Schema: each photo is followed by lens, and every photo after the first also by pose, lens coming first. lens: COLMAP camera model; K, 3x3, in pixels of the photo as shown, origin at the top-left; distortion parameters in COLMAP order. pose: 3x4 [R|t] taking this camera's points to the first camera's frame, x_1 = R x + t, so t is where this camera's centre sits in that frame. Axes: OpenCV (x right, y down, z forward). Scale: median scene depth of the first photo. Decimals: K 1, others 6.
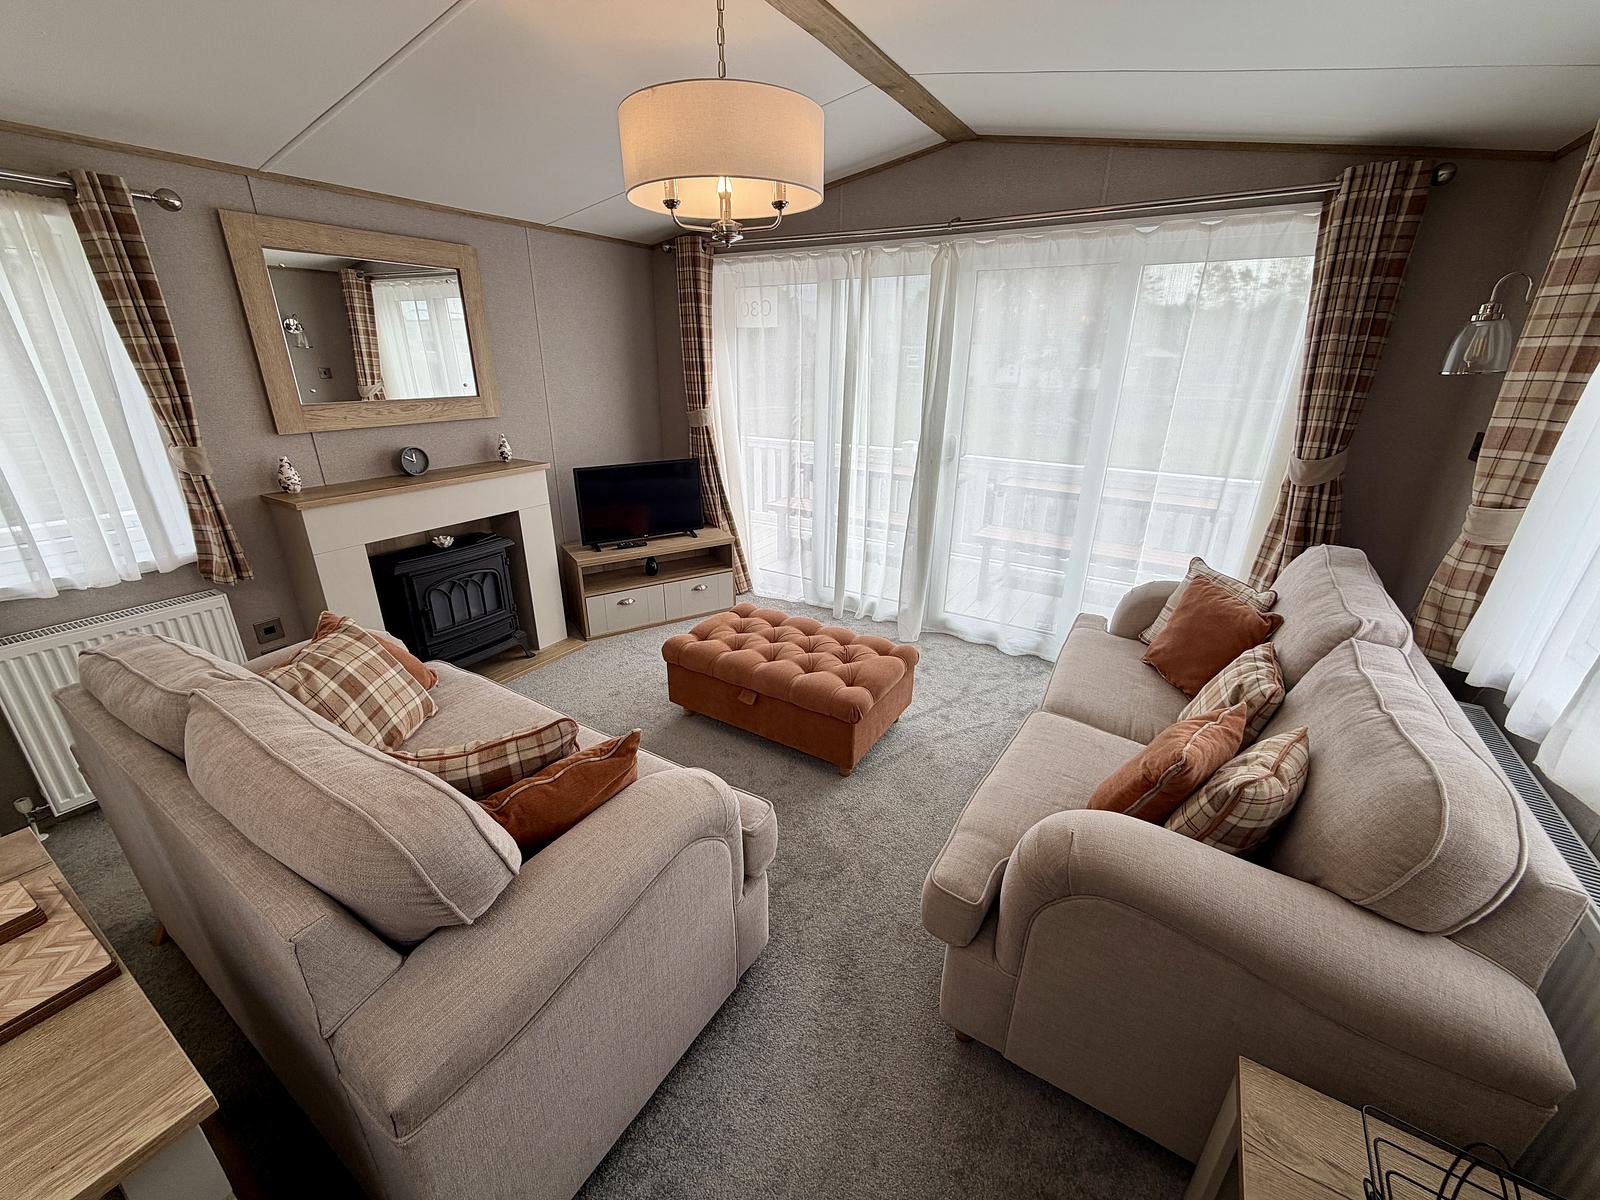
lens RADIAL K [[638.7, 0, 795.8], [0, 638.7, 609.2], [0, 0, 1]] dist [0.003281, 0.000093]
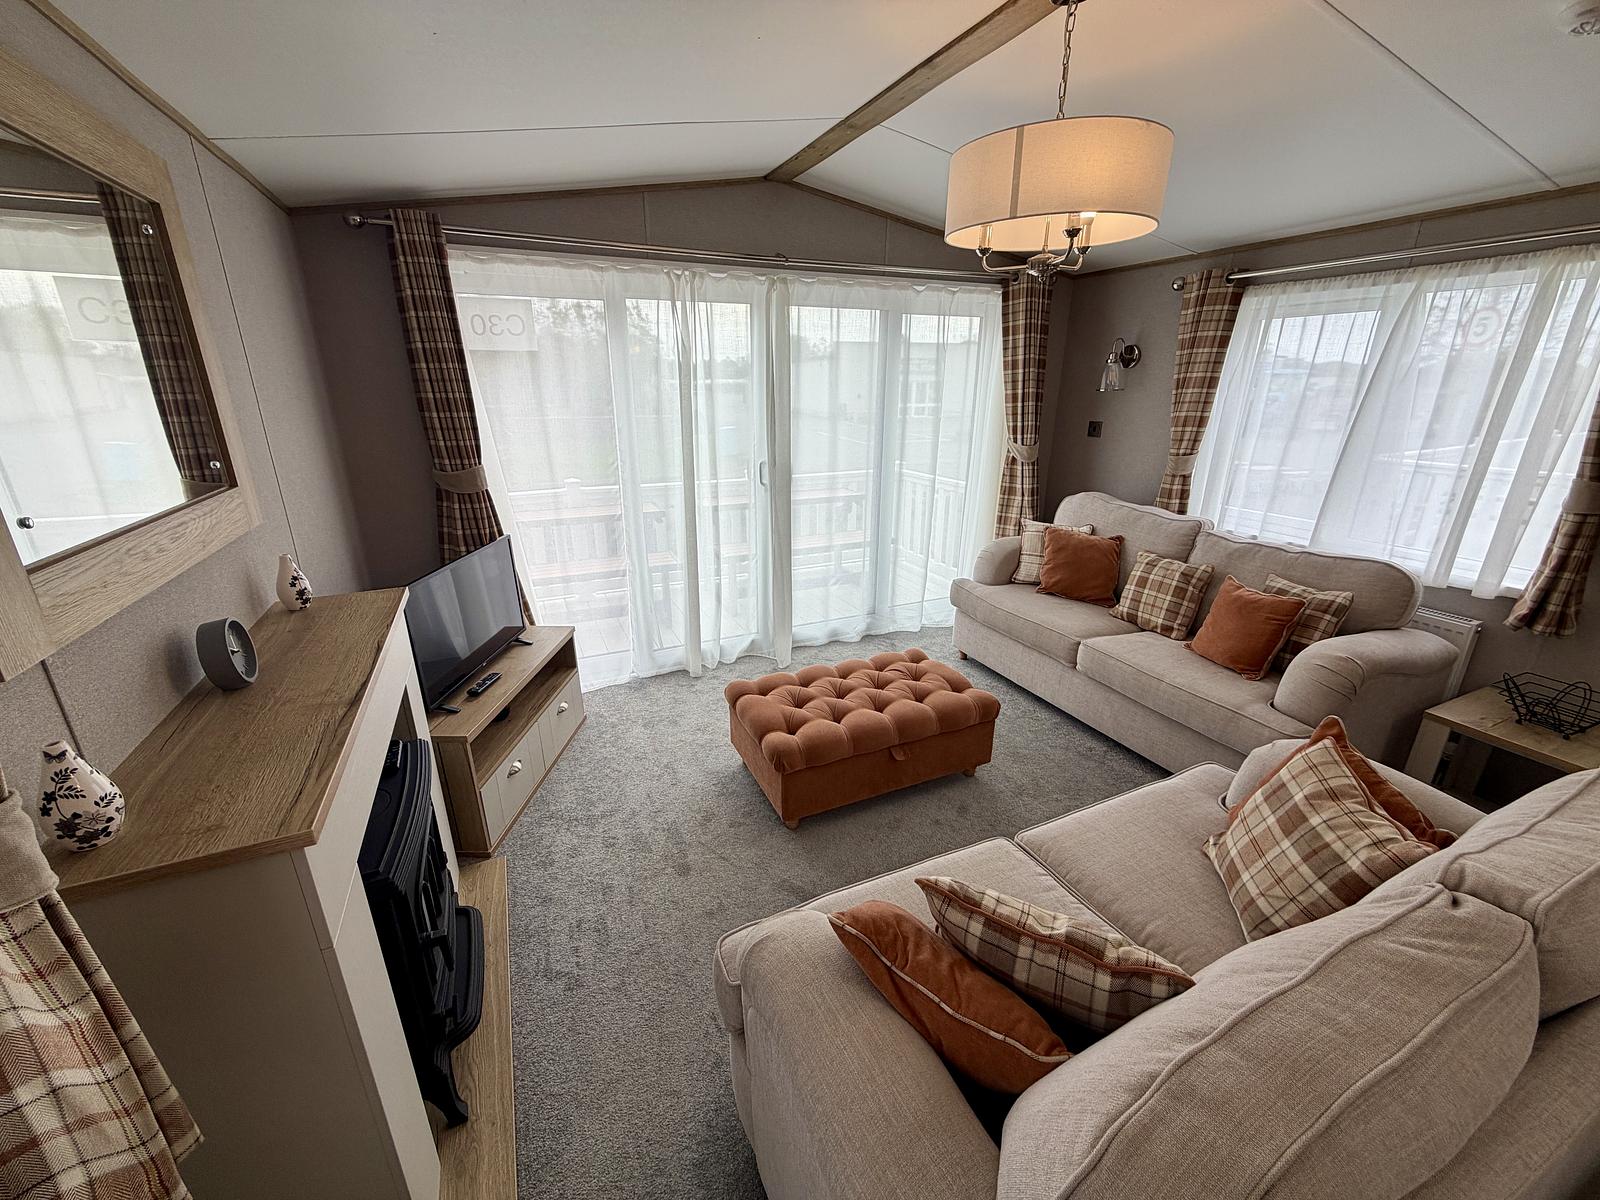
lens RADIAL K [[638.7, 0, 795.6], [0, 638.7, 606.8], [0, 0, 1]] dist [0.003281, 0.000093]
pose [[0.547472, -0.289081, 0.785307, -0.773605], [0.317041, 0.940132, 0.125050, -0.211077], [-0.774441, 0.180513, 0.606346, 0.491991]]
